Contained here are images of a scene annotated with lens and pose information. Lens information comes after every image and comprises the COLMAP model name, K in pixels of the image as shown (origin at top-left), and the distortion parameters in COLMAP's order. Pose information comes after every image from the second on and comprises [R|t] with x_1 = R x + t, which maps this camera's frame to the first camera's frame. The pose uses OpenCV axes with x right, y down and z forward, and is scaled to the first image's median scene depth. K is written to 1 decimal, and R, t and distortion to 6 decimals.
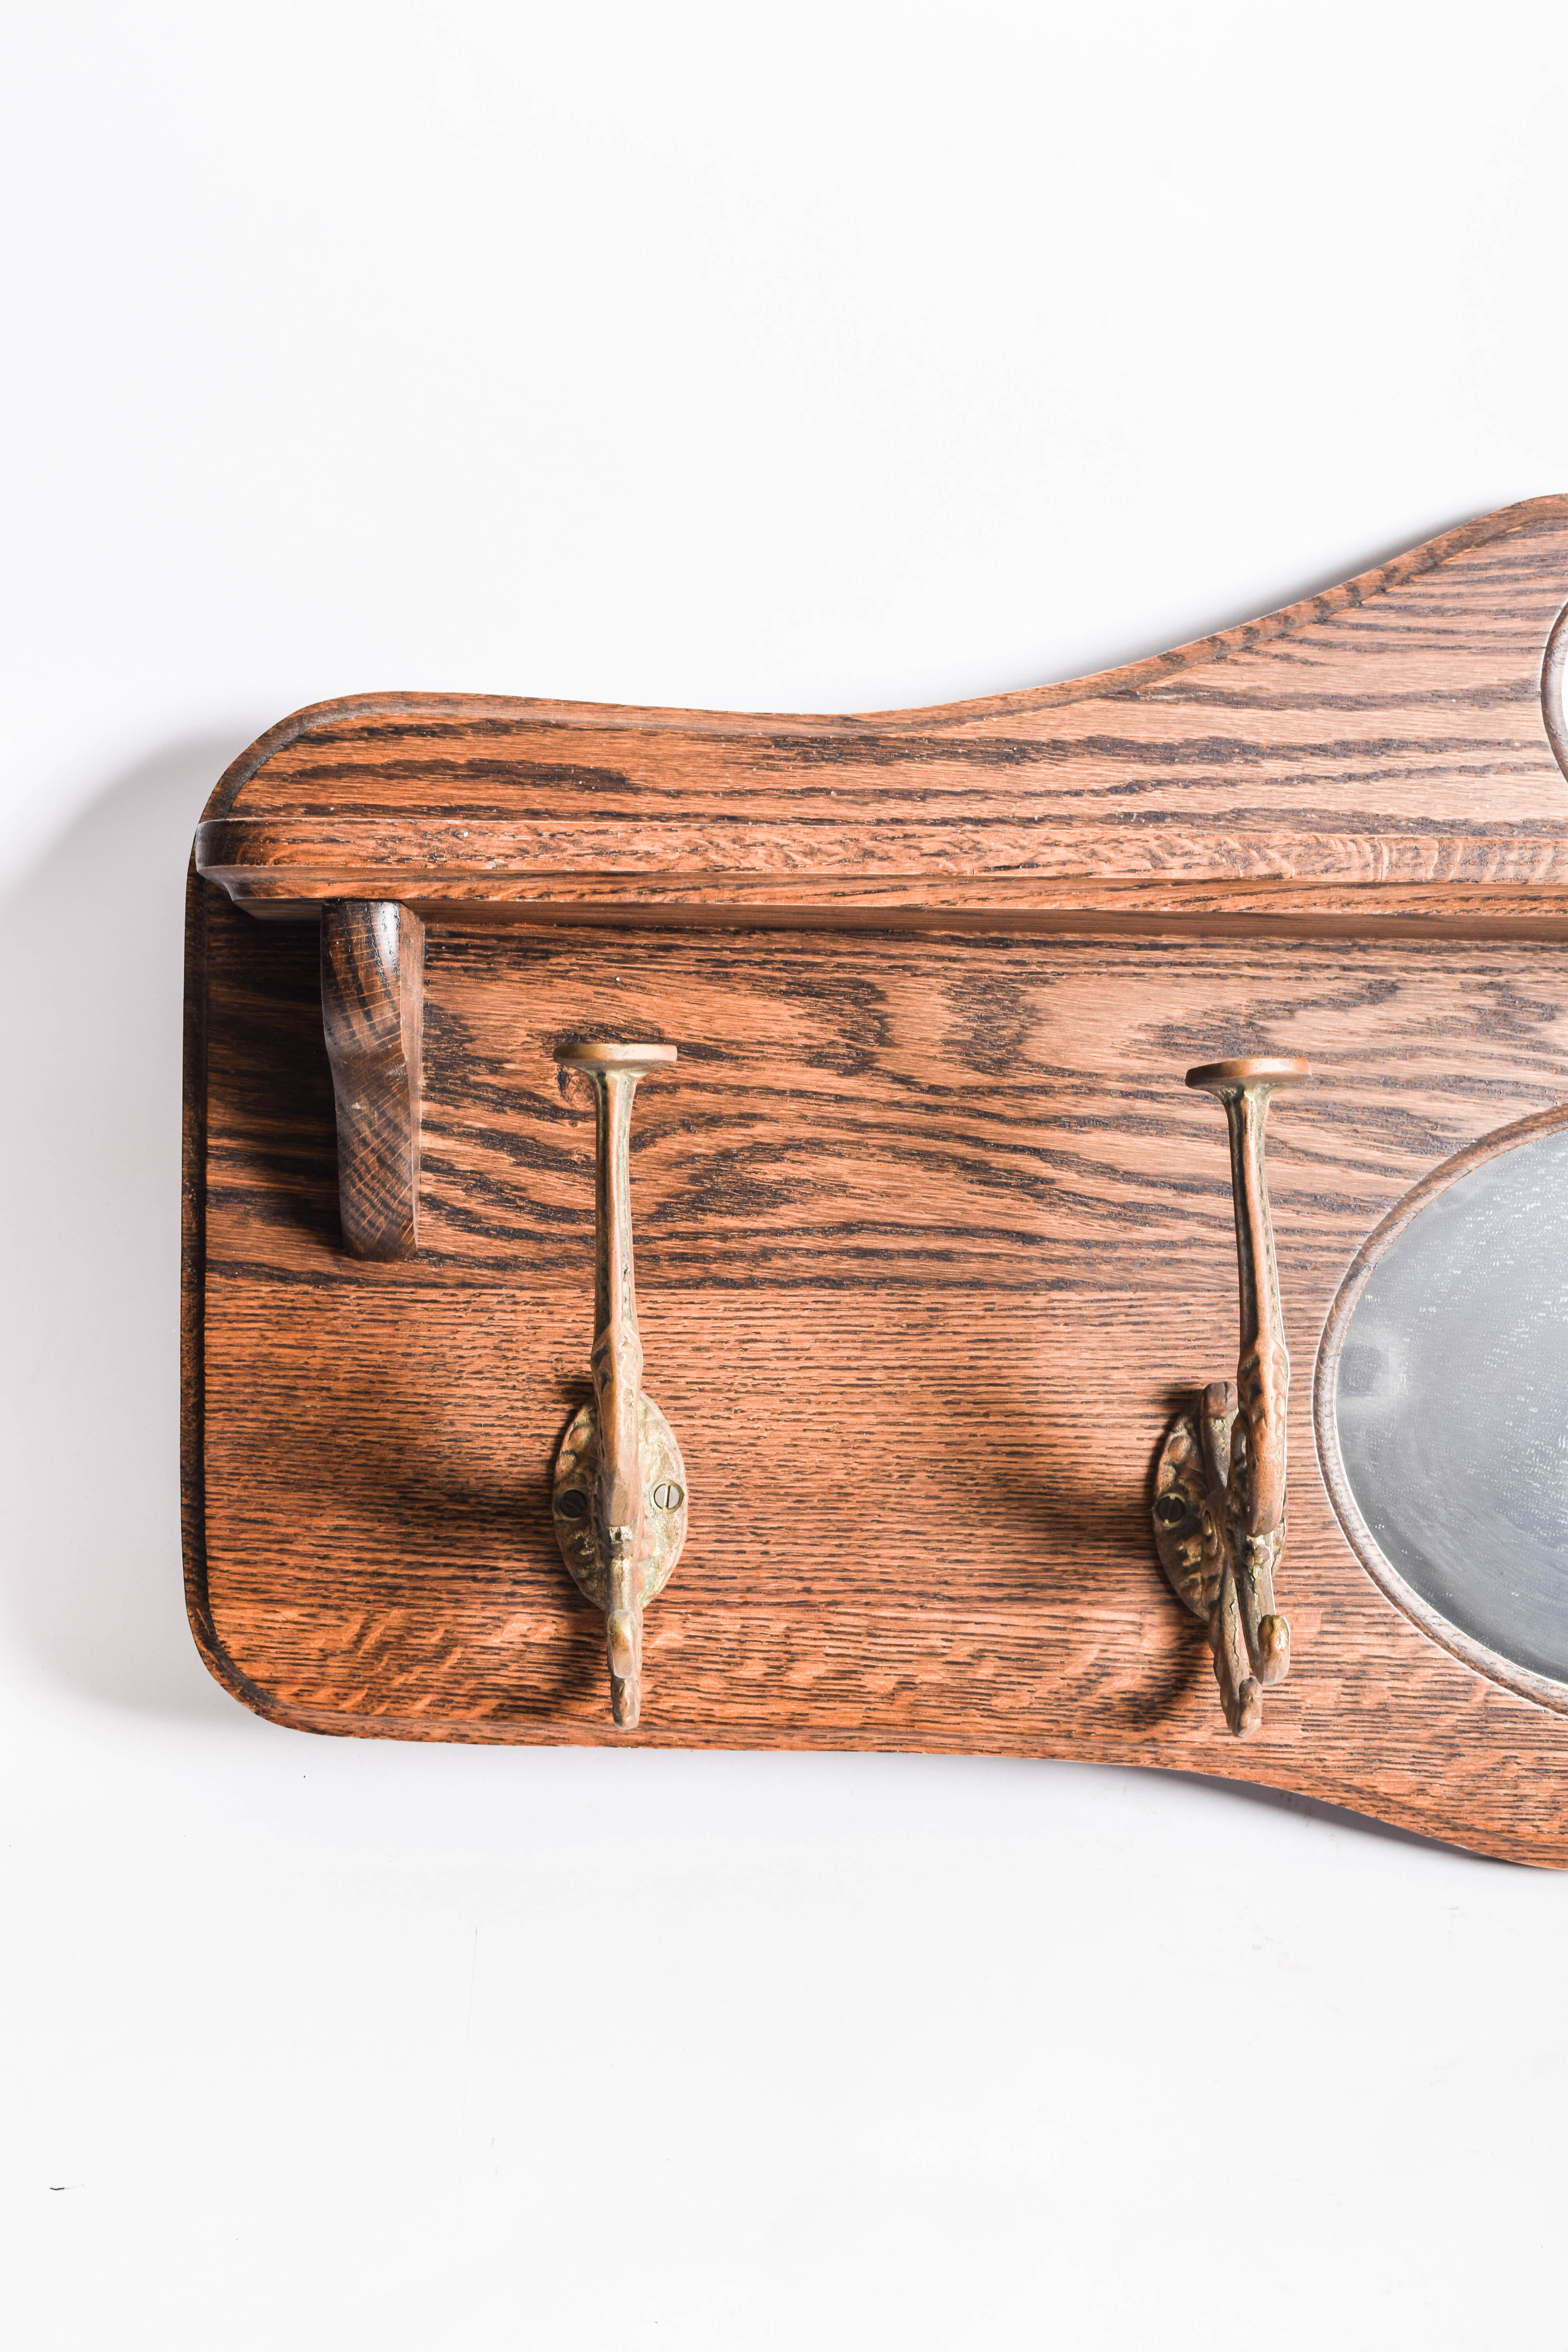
lens RADIAL K [[3476.2, 0, 788.0], [0, 3476.2, 1163.8], [0, 0, 1]] dist [-0.034060, 0.000000]
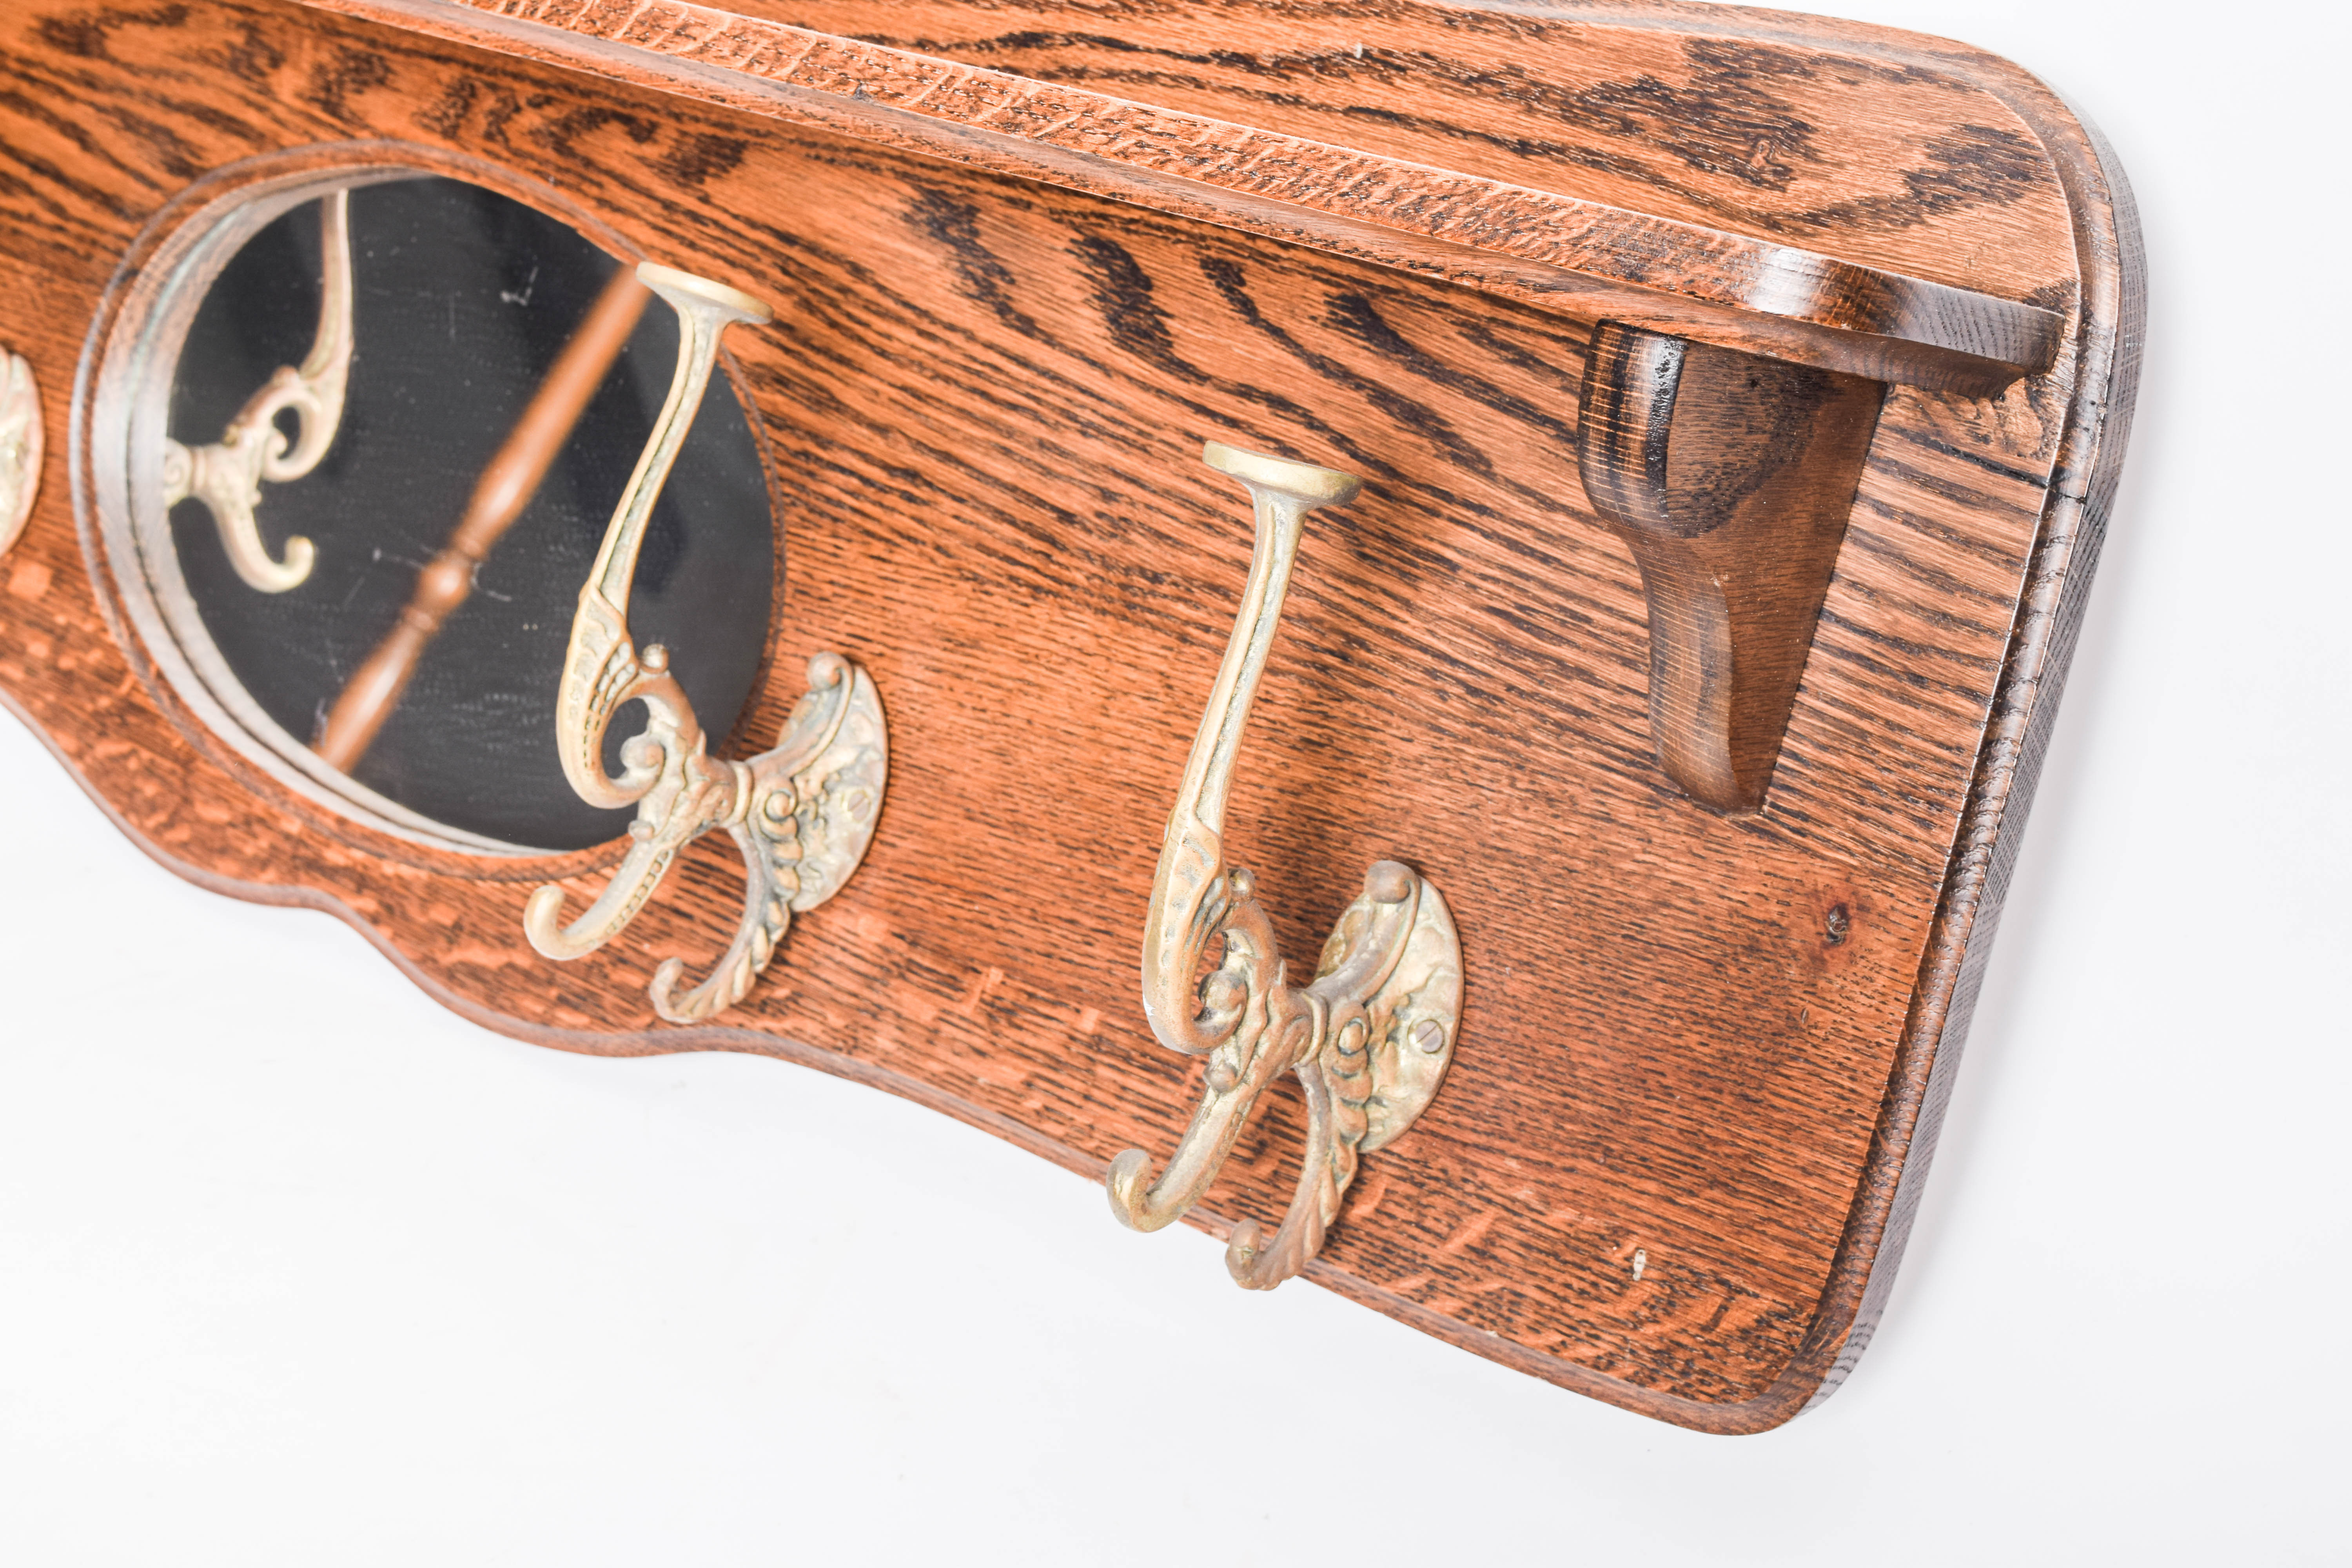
lens RADIAL K [[3146.8, 0, 1188.6], [0, 3146.8, 774.3], [0, 0, 1]] dist [-0.025382, 0.000000]
pose [[0.762343, 0.280896, -0.583036, 1.028103], [-0.206392, 0.959378, 0.192345, -0.075340], [0.613381, -0.026299, 0.789349, 0.438242]]
